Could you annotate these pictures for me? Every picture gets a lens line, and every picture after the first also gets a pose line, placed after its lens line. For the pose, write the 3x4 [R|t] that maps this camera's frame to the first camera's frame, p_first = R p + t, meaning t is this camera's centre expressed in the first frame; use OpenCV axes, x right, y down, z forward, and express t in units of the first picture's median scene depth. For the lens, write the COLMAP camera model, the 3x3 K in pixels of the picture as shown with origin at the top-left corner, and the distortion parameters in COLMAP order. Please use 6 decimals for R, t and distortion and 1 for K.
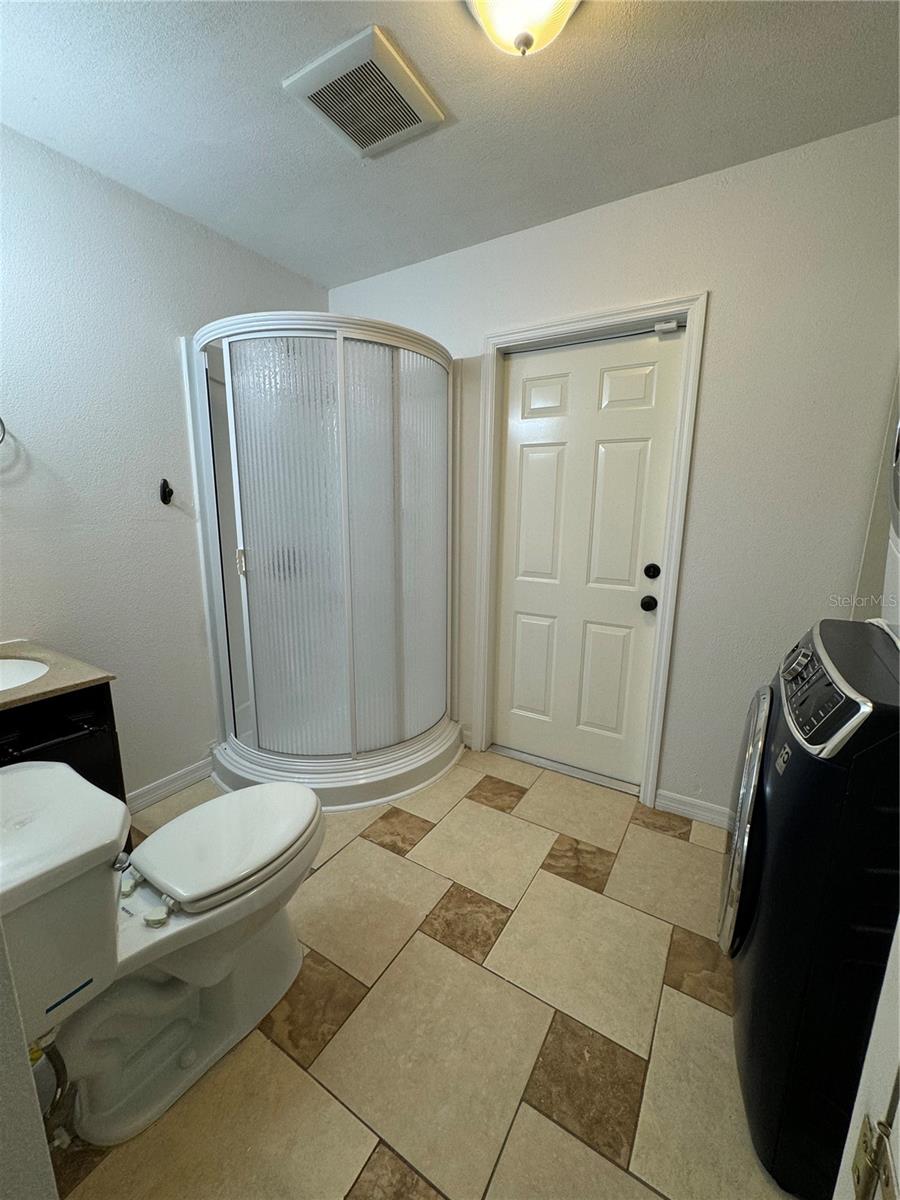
lens RADIAL K [[478.5, 0, 449.4], [0, 478.5, 598.3], [0, 0, 1]] dist [-0.001712, -0.000063]
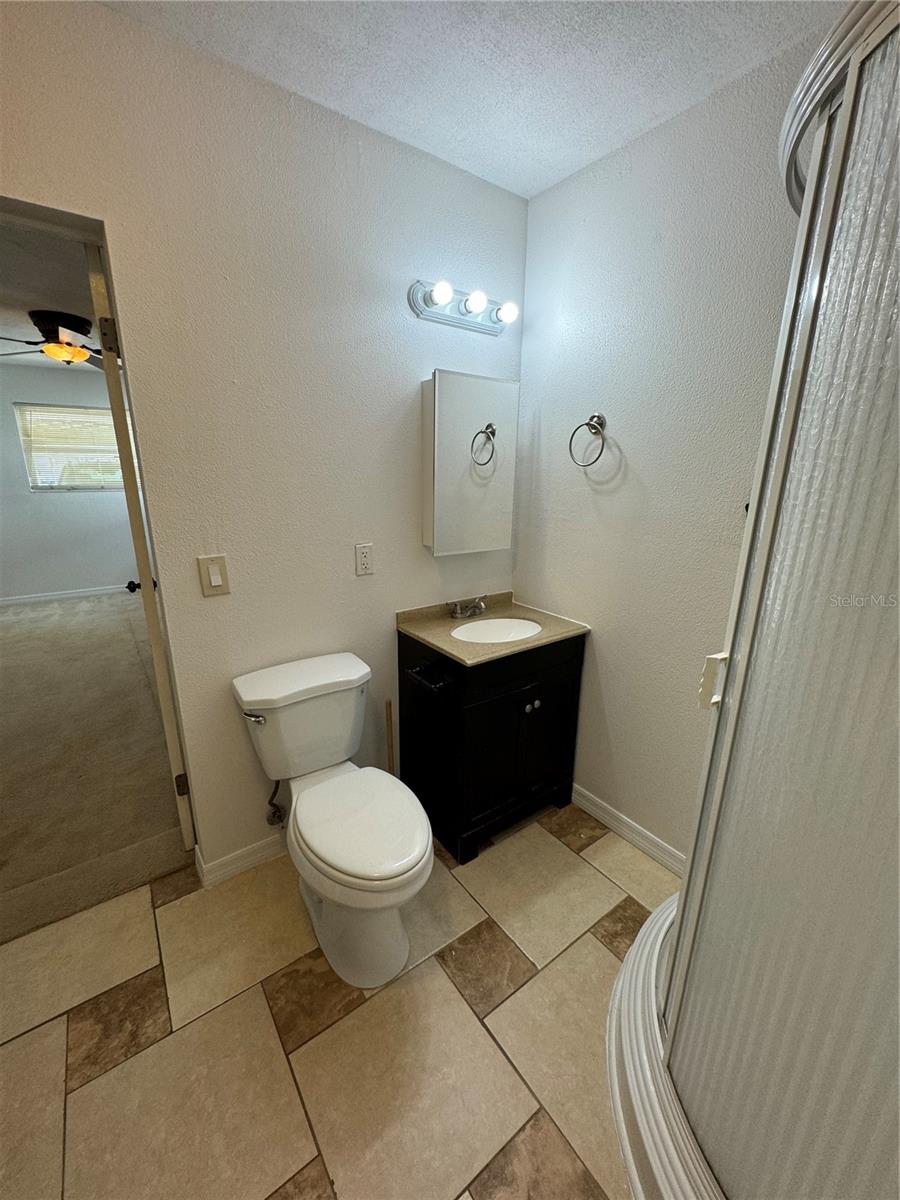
lens RADIAL K [[478.5, 0, 449.4], [0, 478.5, 598.3], [0, 0, 1]] dist [-0.001712, -0.000063]
pose [[-0.374878, 0.233010, -0.897314, 0.307898], [-0.189709, 0.928137, 0.320270, -0.329707], [0.907456, 0.290291, -0.303734, 1.183283]]
